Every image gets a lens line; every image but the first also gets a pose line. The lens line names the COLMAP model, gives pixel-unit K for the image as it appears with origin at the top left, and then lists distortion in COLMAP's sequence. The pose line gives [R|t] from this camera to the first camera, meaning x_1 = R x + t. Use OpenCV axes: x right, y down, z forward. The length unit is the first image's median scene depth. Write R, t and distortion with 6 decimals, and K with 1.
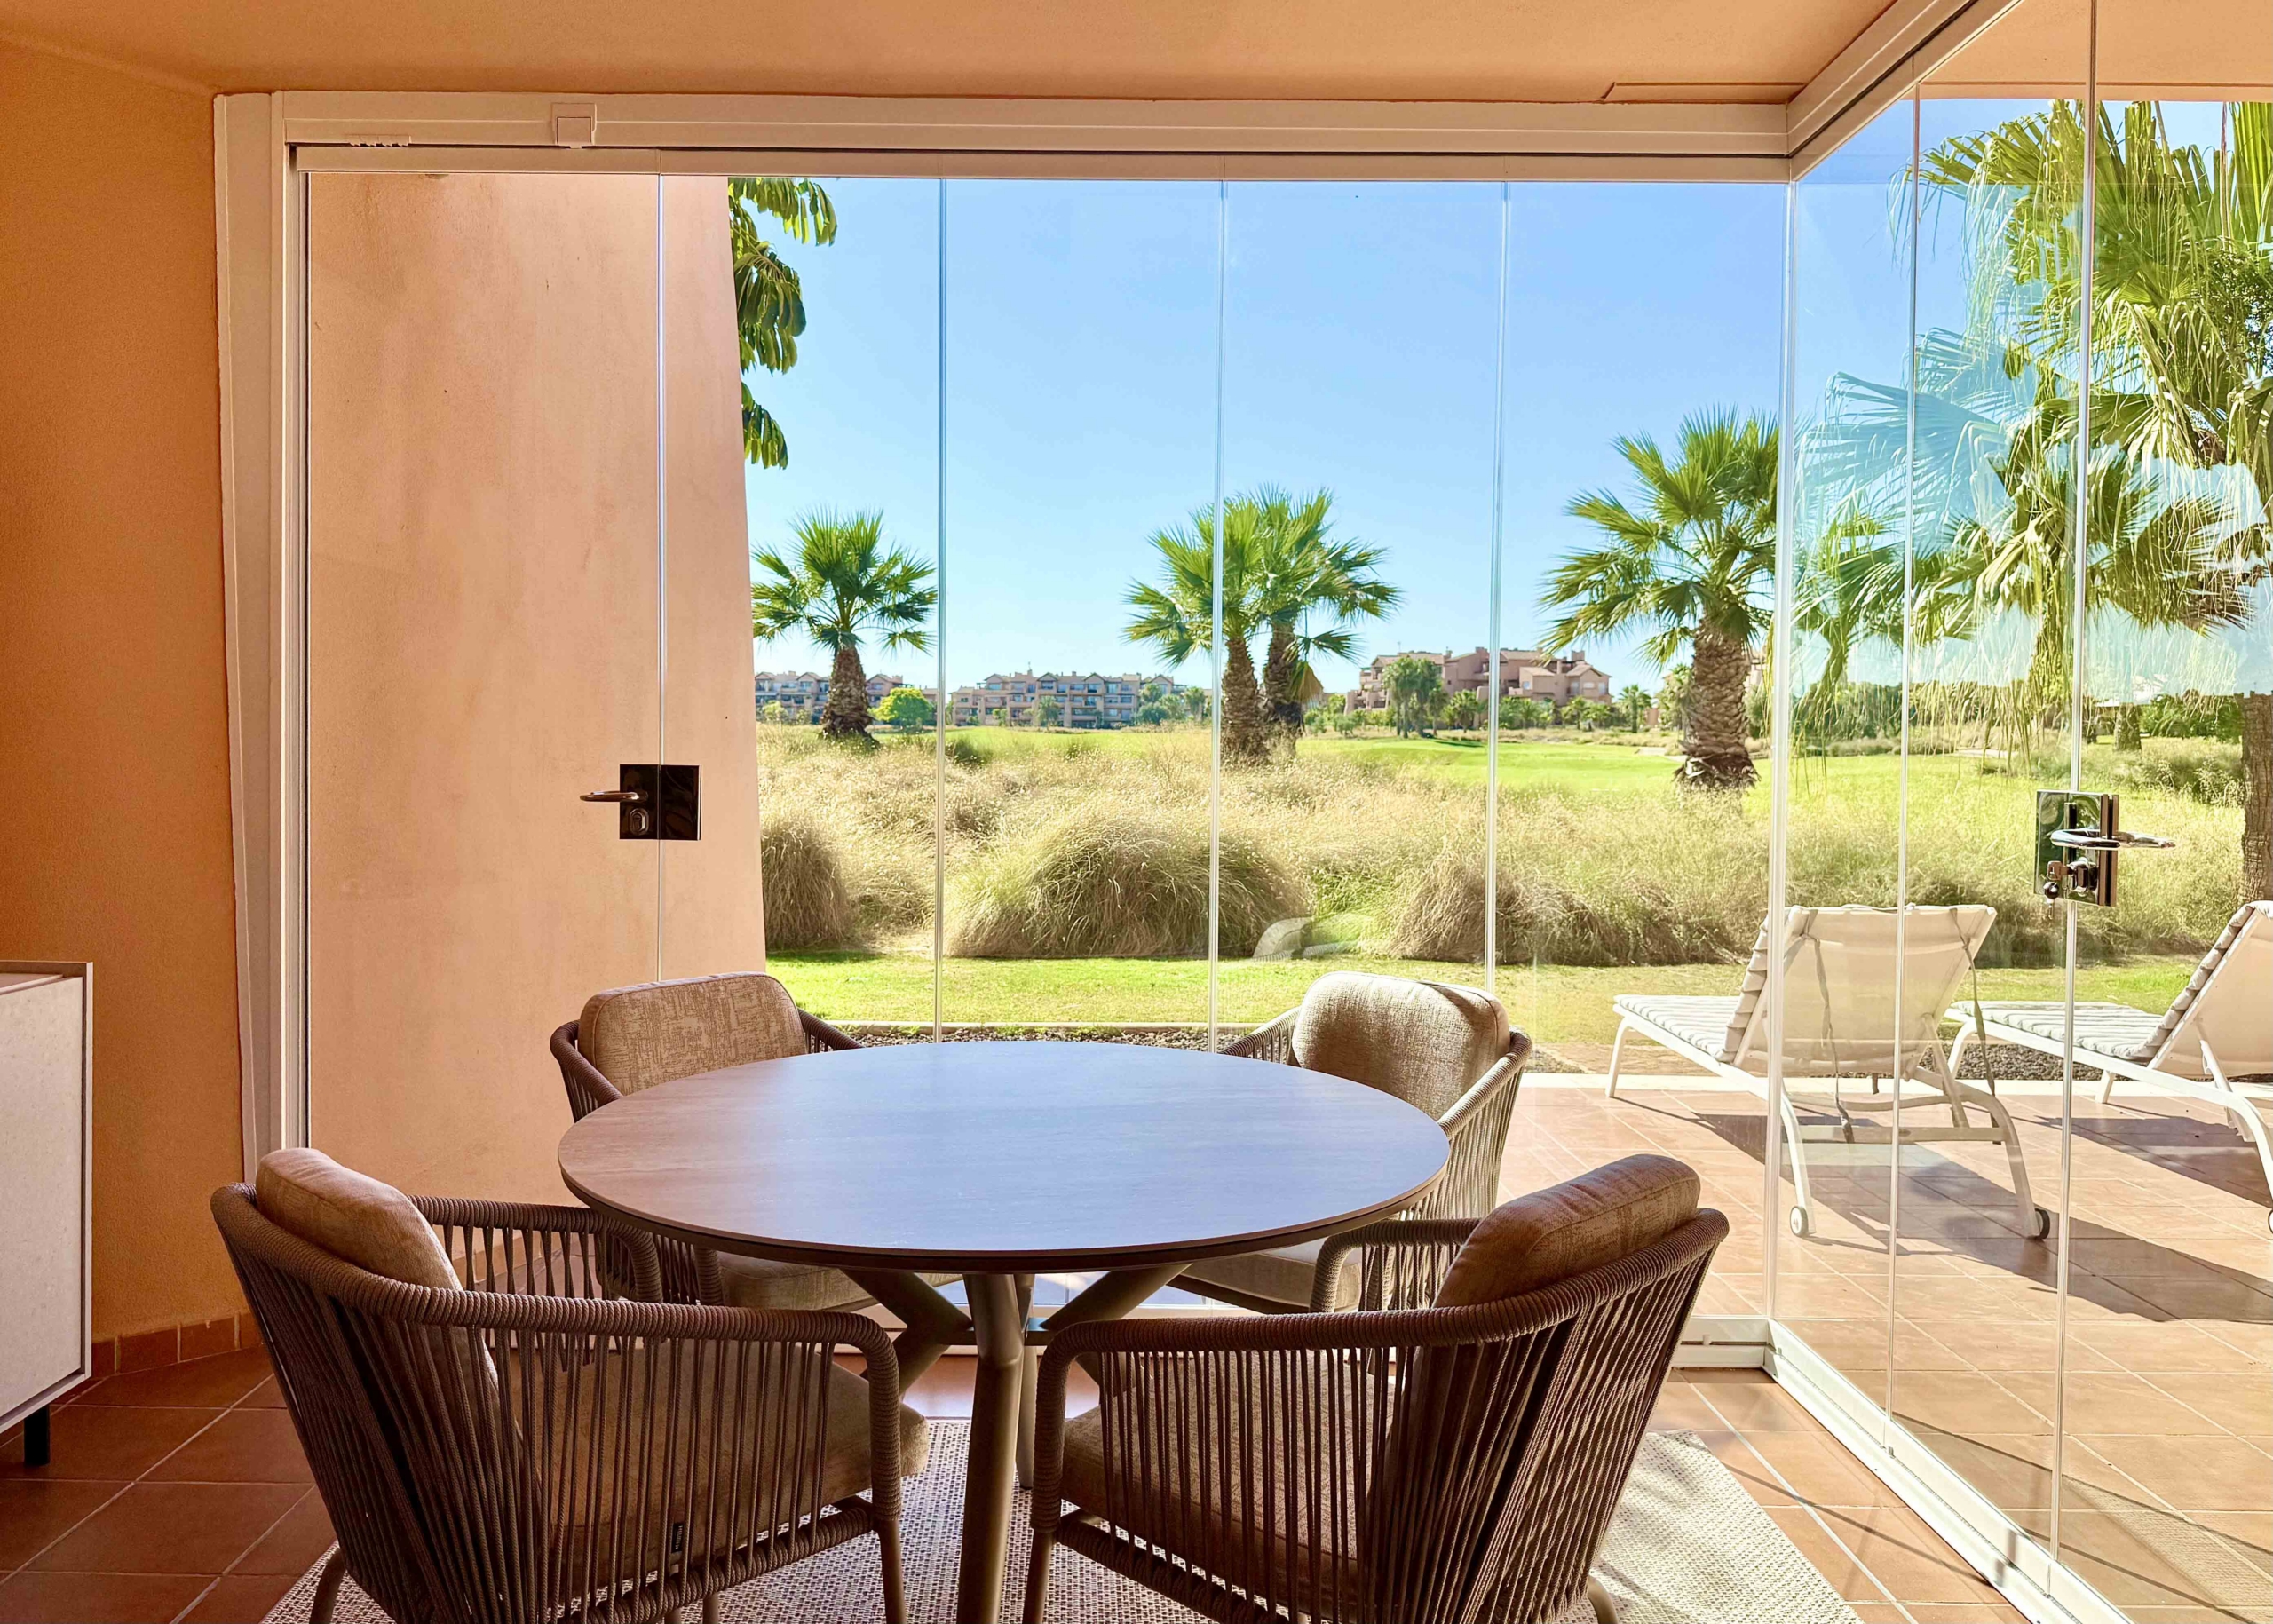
lens RADIAL K [[1636.6, 0, 1096.0], [0, 1636.6, 781.0], [0, 0, 1]] dist [0.125045, -0.002137]
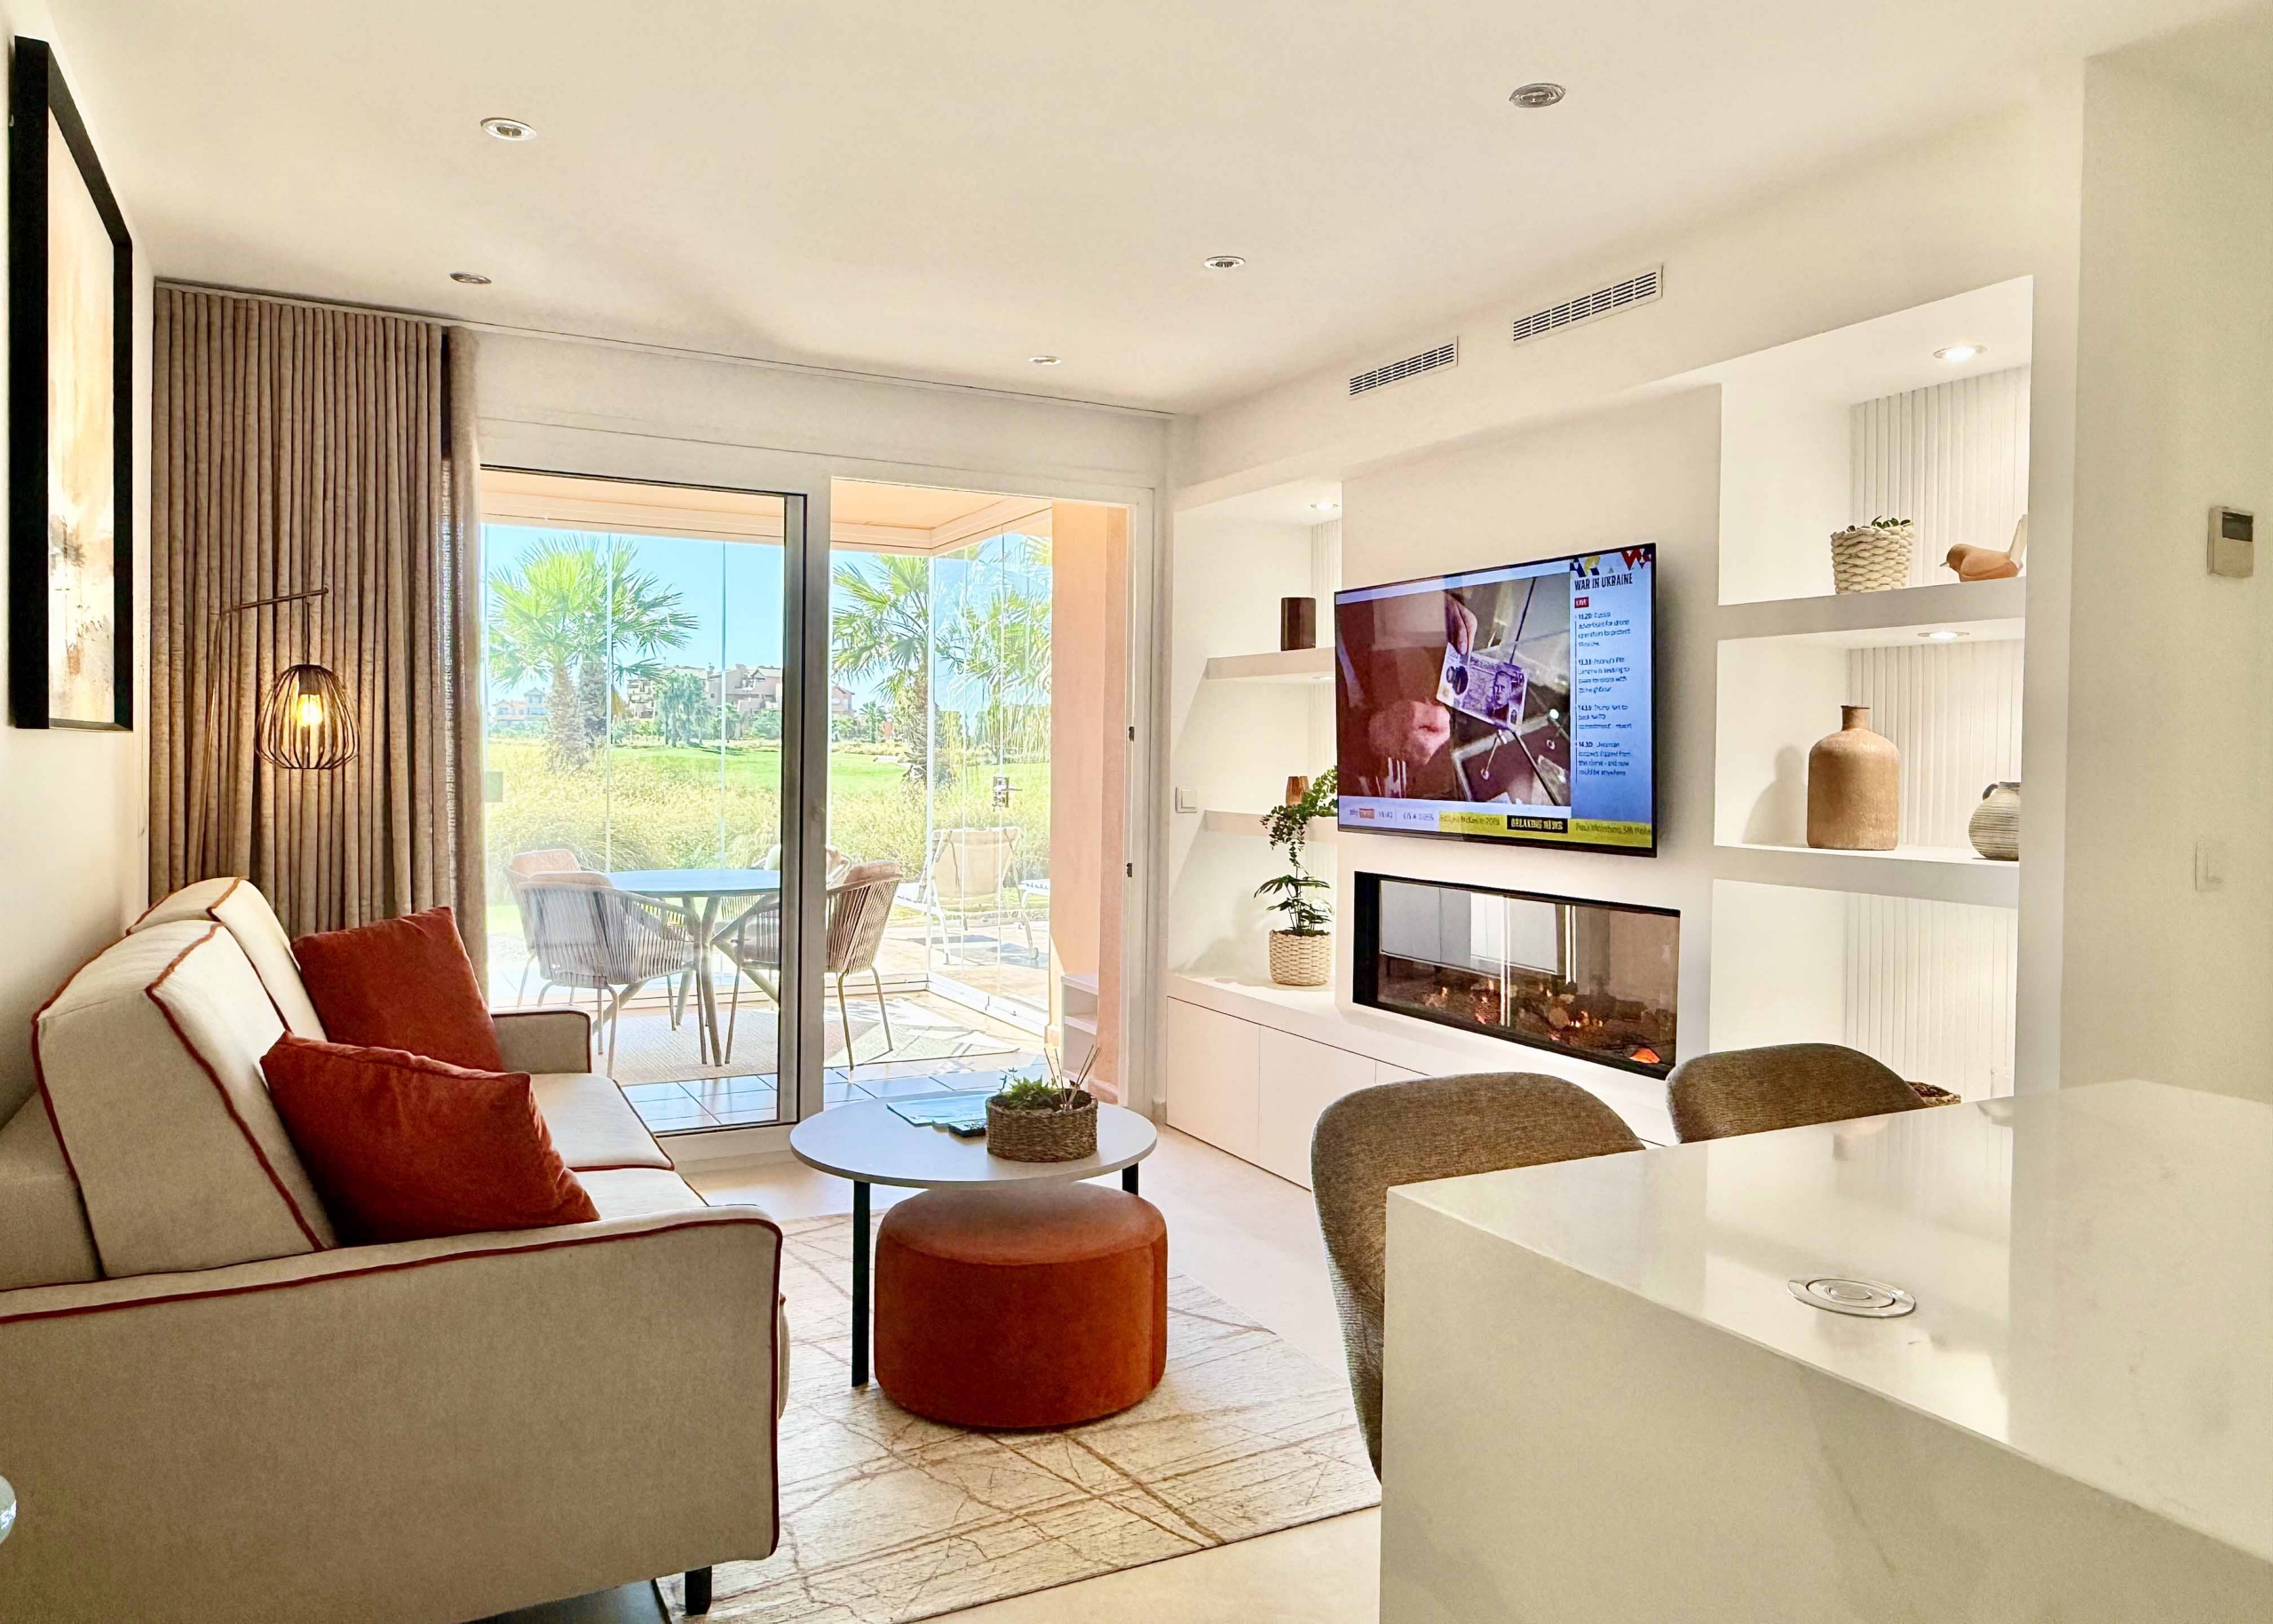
lens RADIAL K [[1515.0, 0, 1124.4], [0, 1515.0, 793.6], [0, 0, 1]] dist [-0.000813, 0.000957]
pose [[0.887953, -0.010822, 0.459806, -0.064496], [0.008556, 0.999939, 0.007011, 0.002268], [-0.459854, -0.002291, 0.887992, -0.192616]]
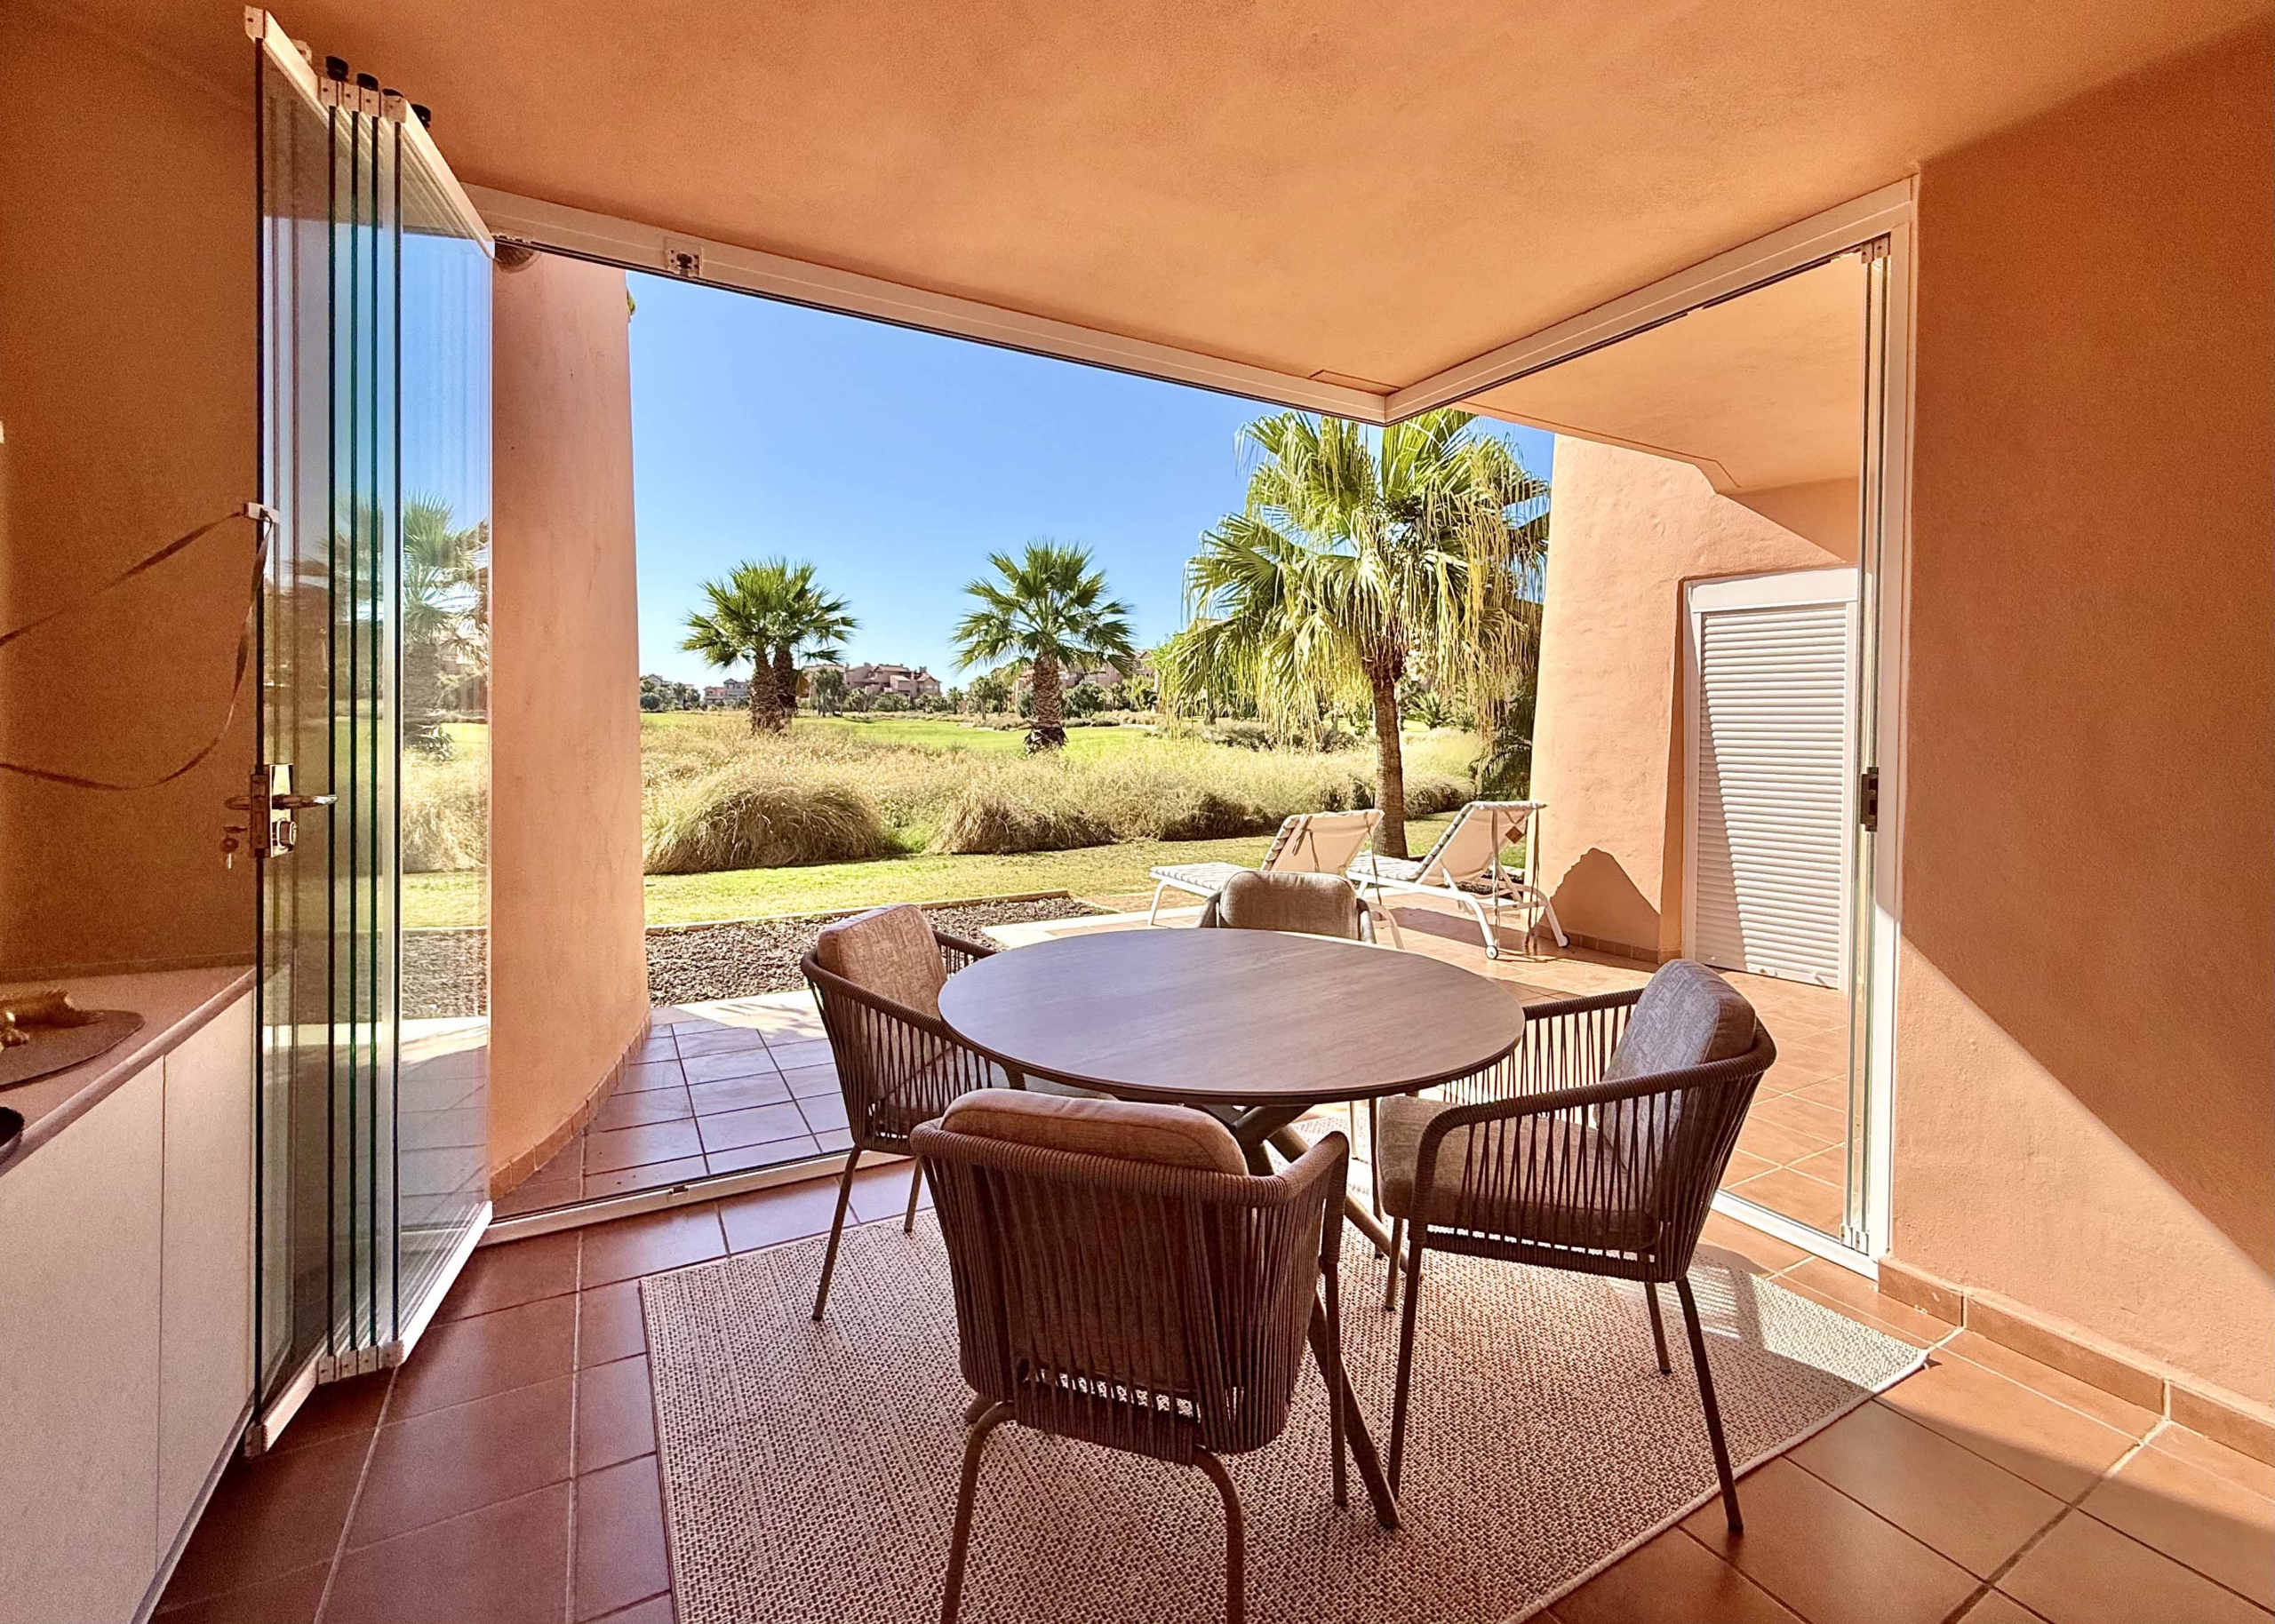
lens RADIAL K [[973.0, 0, 1142.0], [0, 973.0, 739.3], [0, 0, 1]] dist [0.002043, 0.000117]
pose [[0.873822, -0.008188, 0.486177, -0.052753], [0.009682, 0.999953, -0.000561, -0.002219], [-0.486149, 0.005197, 0.873860, 0.024018]]
